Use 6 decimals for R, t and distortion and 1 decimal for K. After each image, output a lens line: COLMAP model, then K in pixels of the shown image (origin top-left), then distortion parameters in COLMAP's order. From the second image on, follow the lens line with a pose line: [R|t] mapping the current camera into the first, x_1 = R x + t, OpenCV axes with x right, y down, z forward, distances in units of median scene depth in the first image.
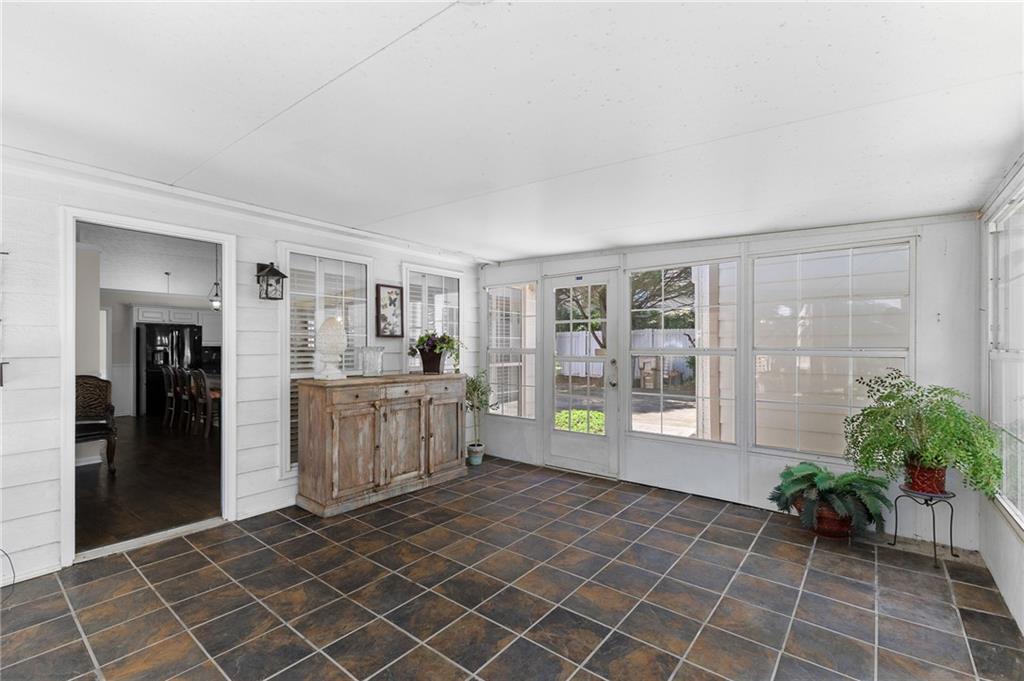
lens RADIAL K [[448.6, 0, 513.5], [0, 448.6, 343.3], [0, 0, 1]] dist [0.001089, 0.000271]
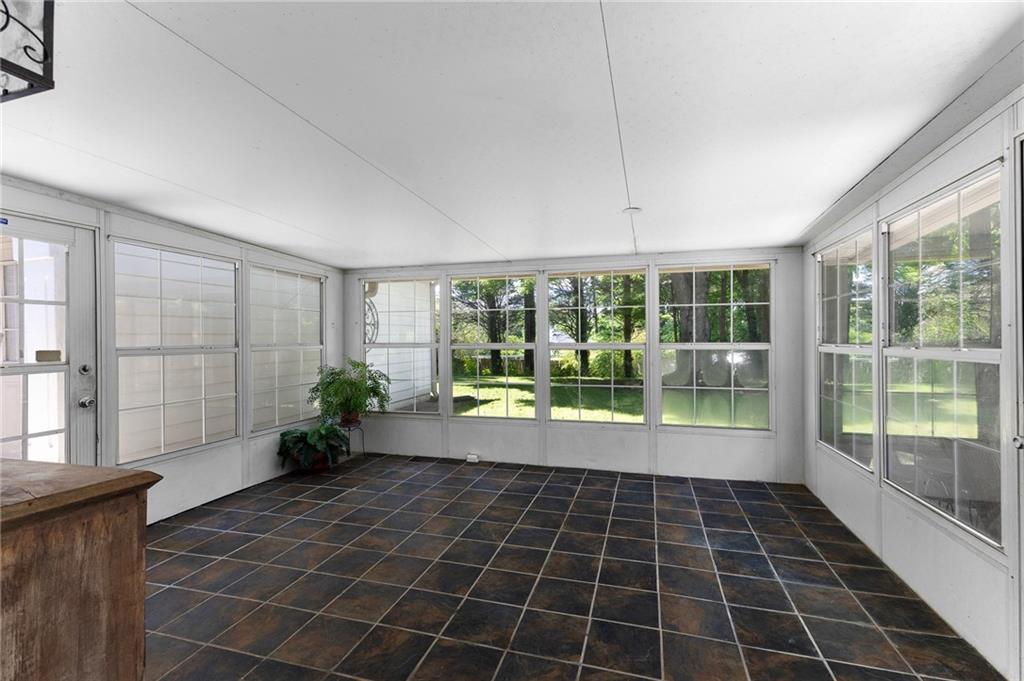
lens RADIAL K [[448.6, 0, 514.8], [0, 448.6, 339.4], [0, 0, 1]] dist [0.001089, 0.000271]
pose [[-0.370500, 0.000042, 0.928832, -0.927154], [0.005399, 0.999983, 0.002108, 0.014706], [-0.928817, 0.005795, -0.370494, 1.065403]]
